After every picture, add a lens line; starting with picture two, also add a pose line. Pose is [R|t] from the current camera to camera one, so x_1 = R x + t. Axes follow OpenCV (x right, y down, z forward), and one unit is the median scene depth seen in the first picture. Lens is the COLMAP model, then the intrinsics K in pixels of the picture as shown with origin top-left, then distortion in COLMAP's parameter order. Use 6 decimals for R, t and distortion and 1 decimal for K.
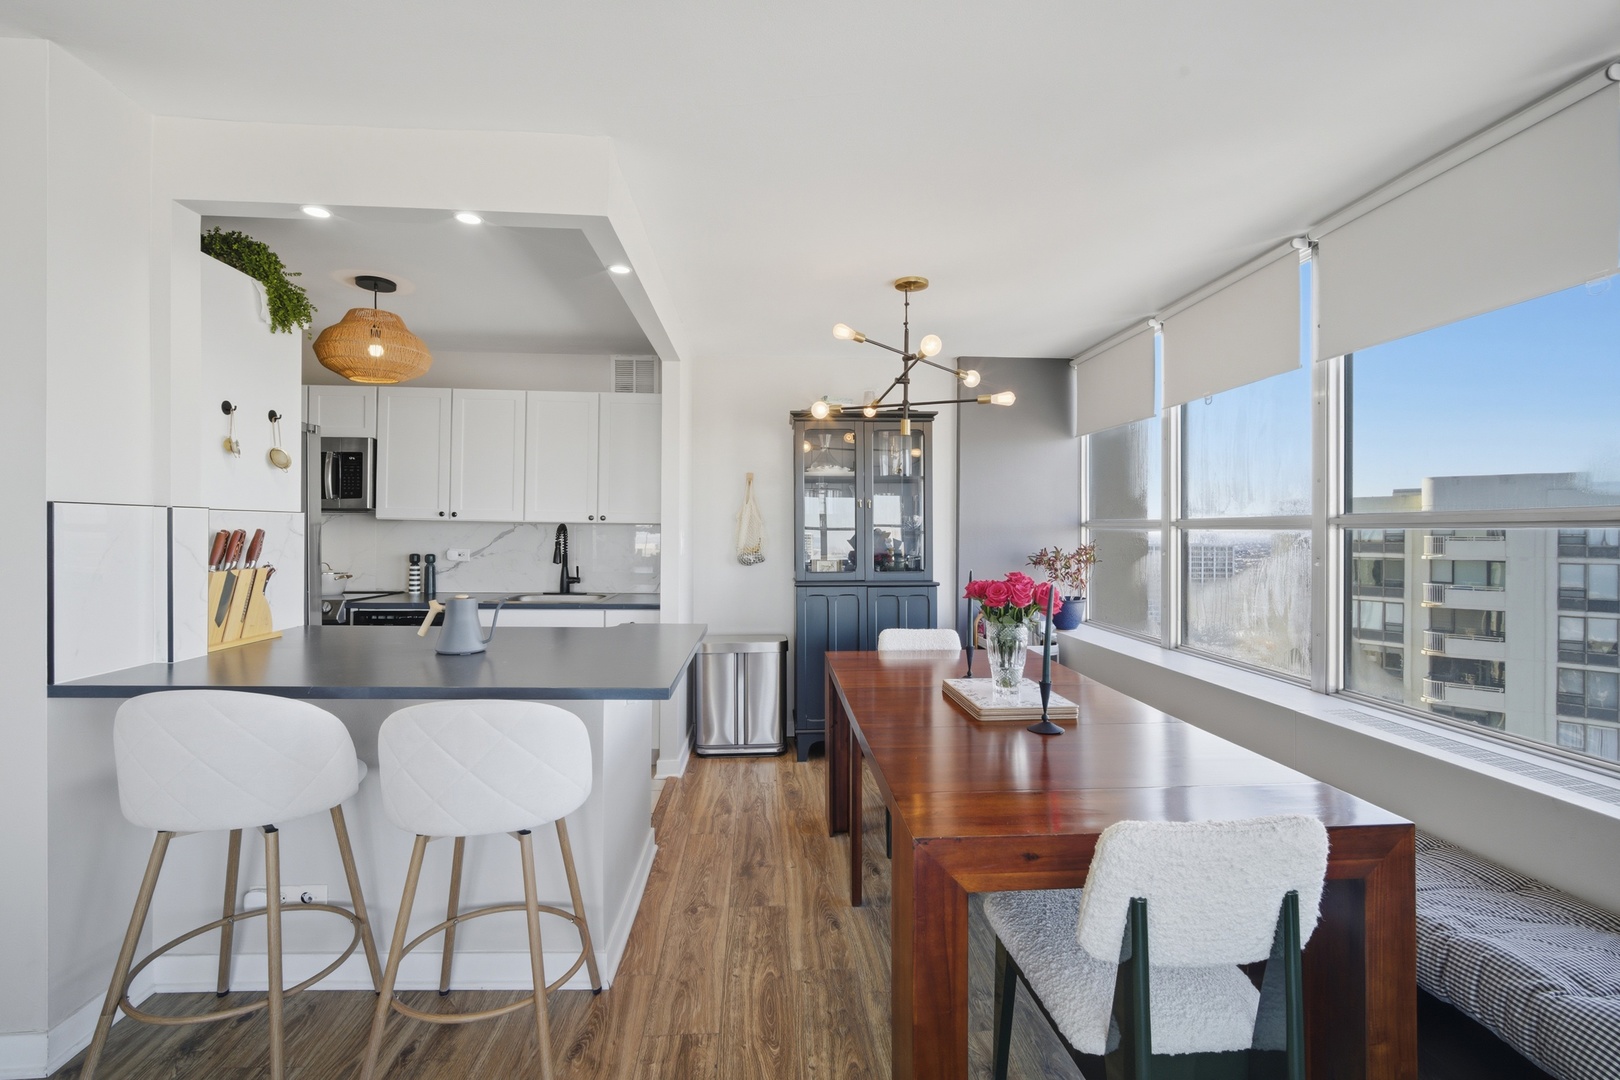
lens RADIAL K [[710.2, 0, 807.7], [0, 710.2, 531.9], [0, 0, 1]] dist [-0.017759, 0.006268]
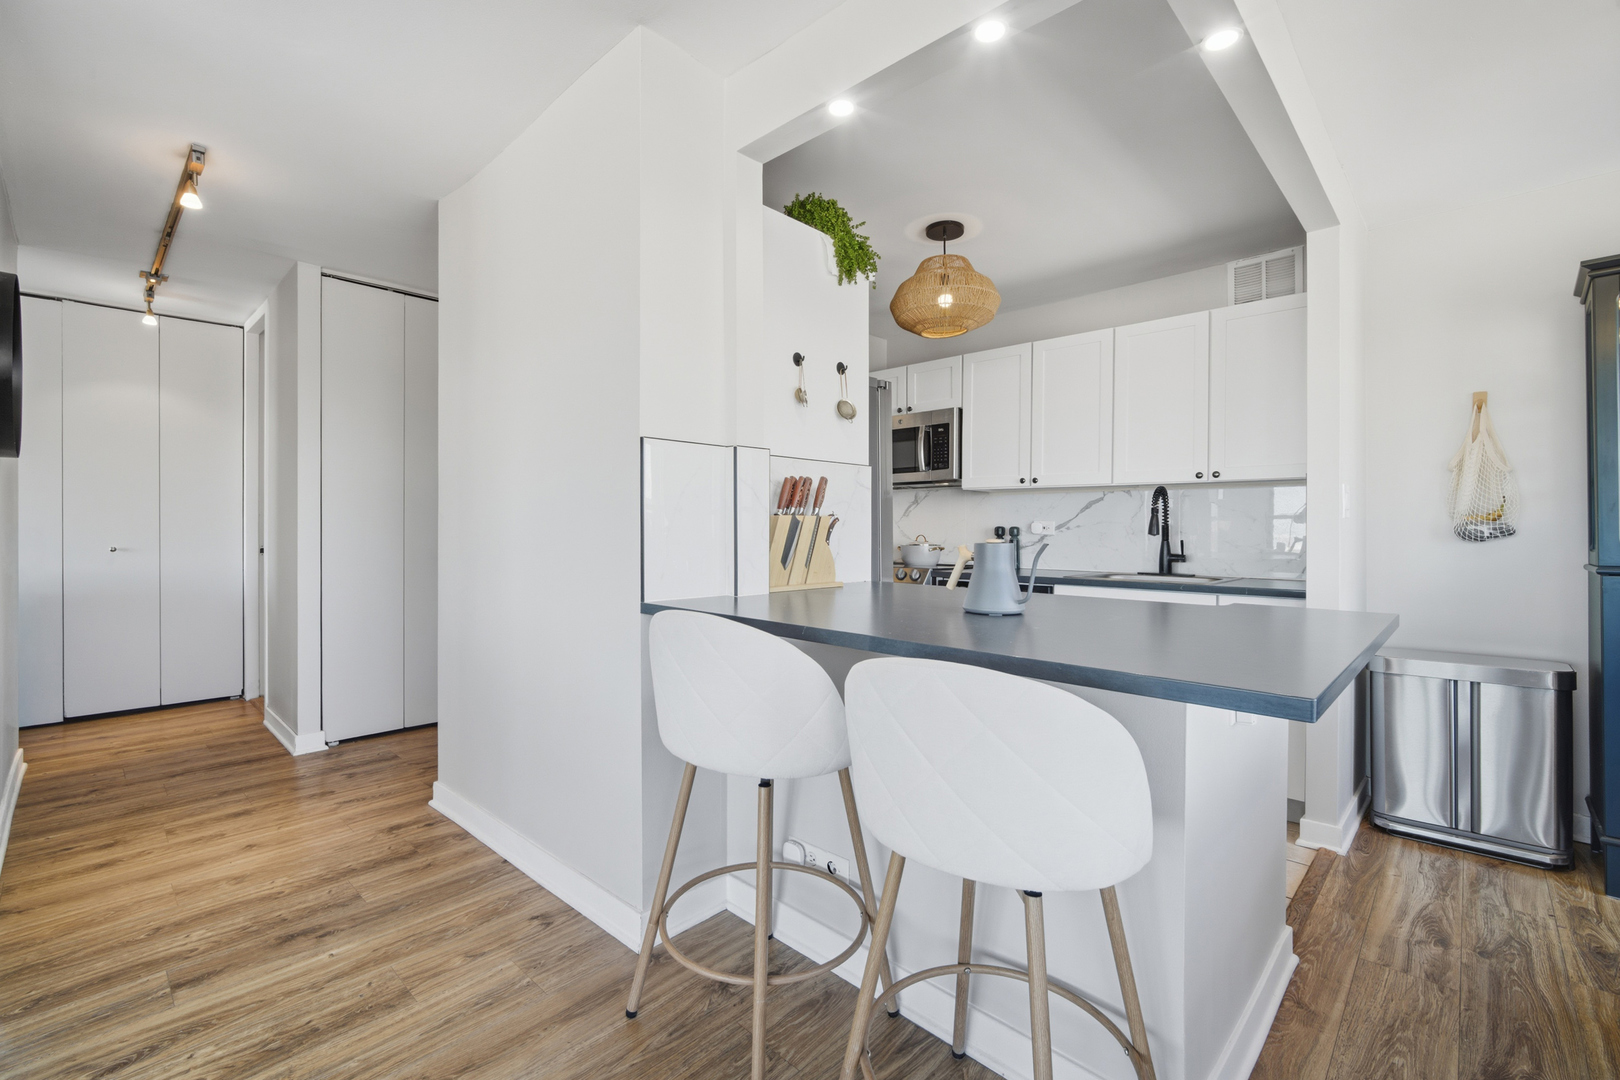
lens RADIAL K [[710.2, 0, 807.7], [0, 710.2, 531.9], [0, 0, 1]] dist [-0.017759, 0.006268]
pose [[0.676529, -0.005028, -0.736399, -0.039251], [0.000775, 0.999981, -0.006116, 0.058880], [0.736416, 0.003566, 0.676520, 0.223518]]
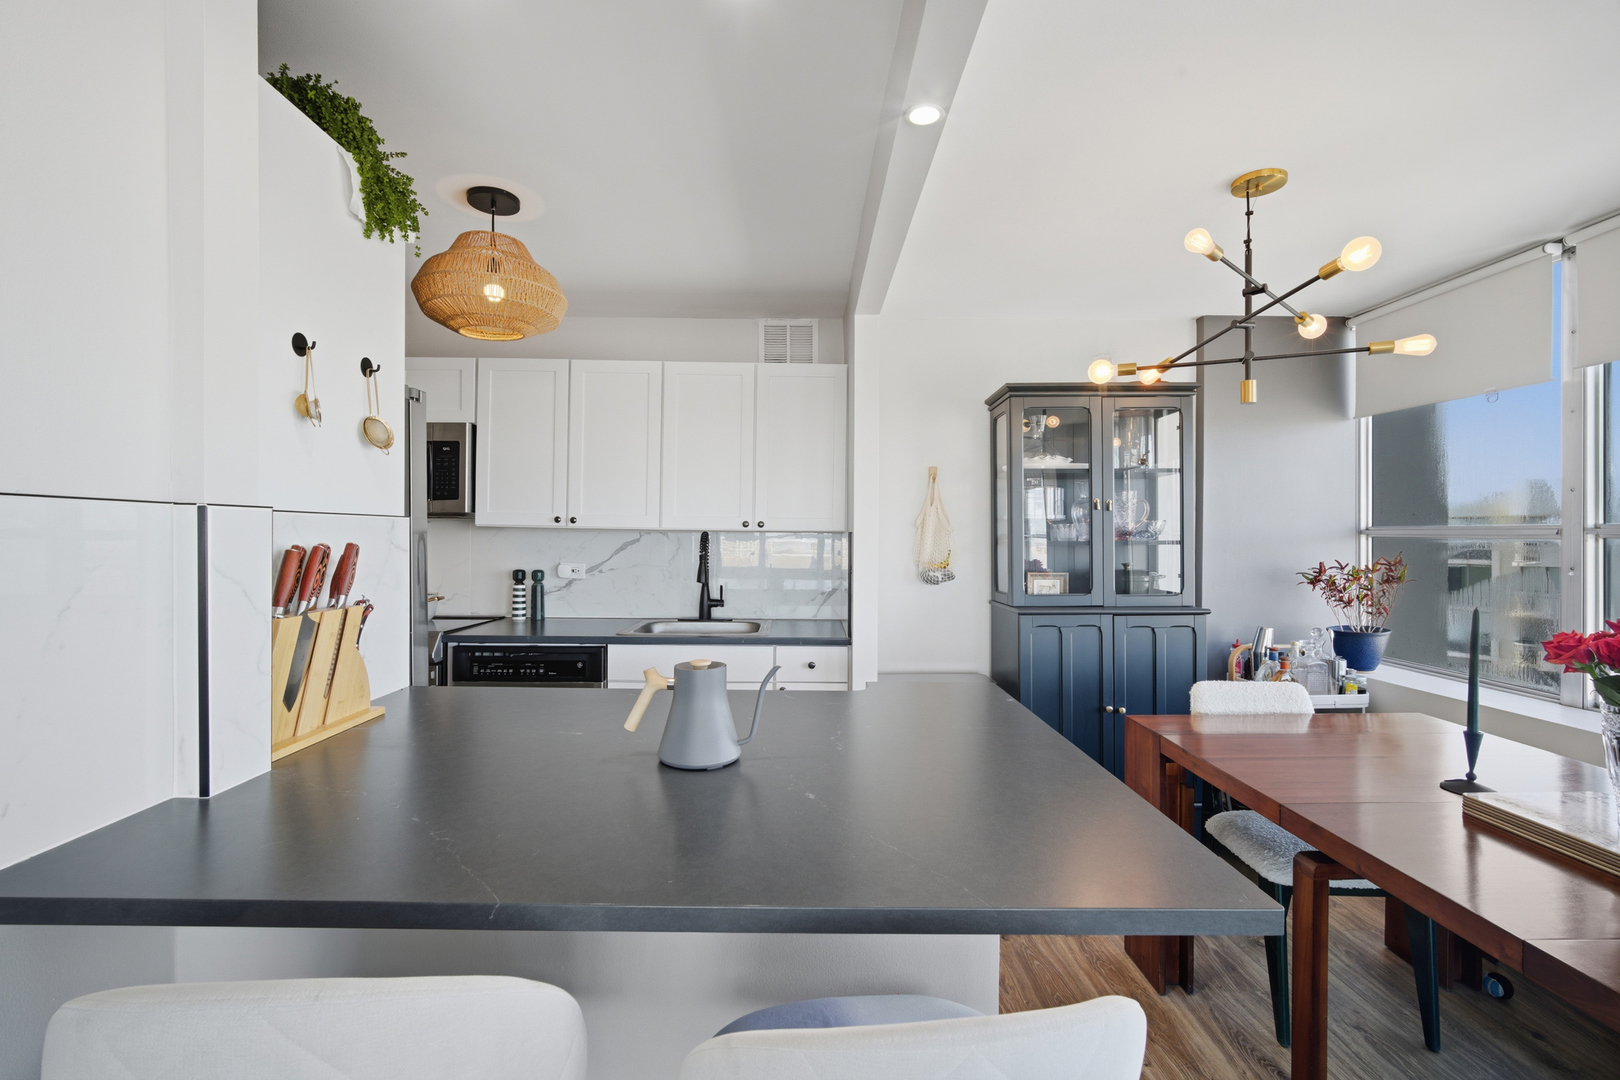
lens RADIAL K [[706.4, 0, 807.4], [0, 706.4, 537.7], [0, 0, 1]] dist [-0.007205, 0.000179]
pose [[0.998654, -0.000913, -0.051867, -0.254910], [0.000901, 1.000000, -0.000261, -0.006028], [0.051867, 0.000213, 0.998654, 0.297021]]
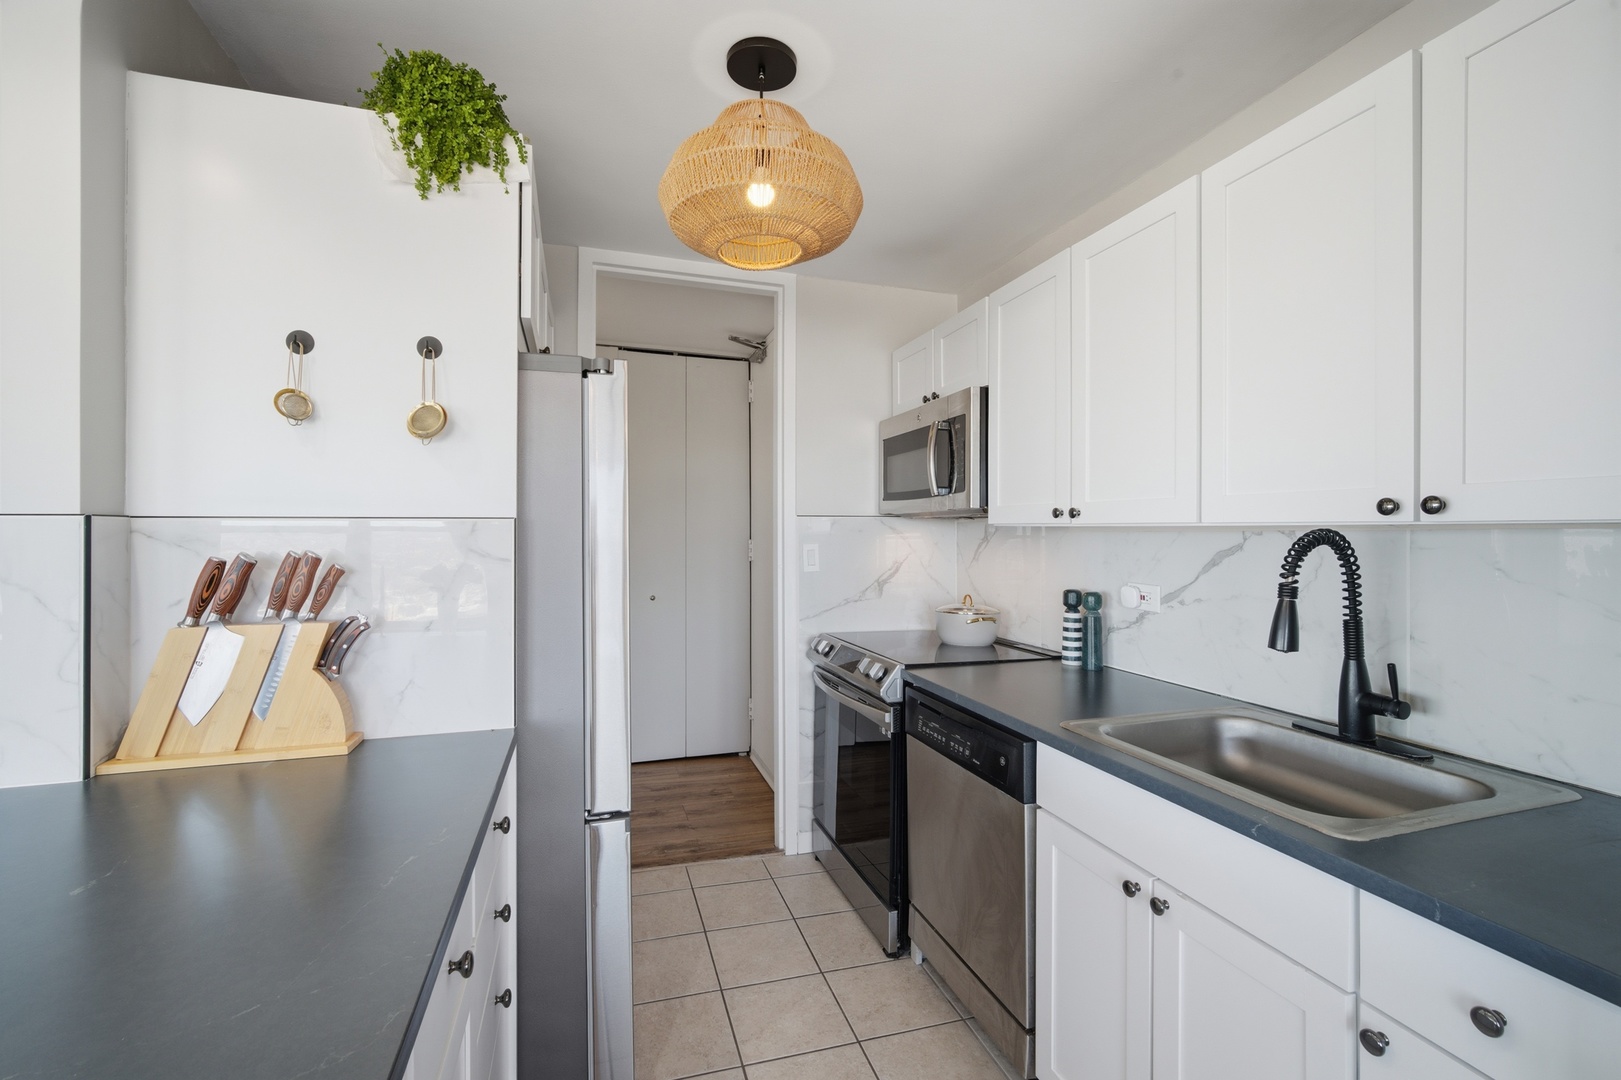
lens RADIAL K [[711.2, 0, 806.7], [0, 711.2, 534.2], [0, 0, 1]] dist [-0.008567, -0.000140]
pose [[0.241583, -0.009943, -0.970329, -0.112732], [0.001300, 0.999950, -0.009922, -0.007977], [0.970379, 0.001136, 0.241584, 0.910539]]
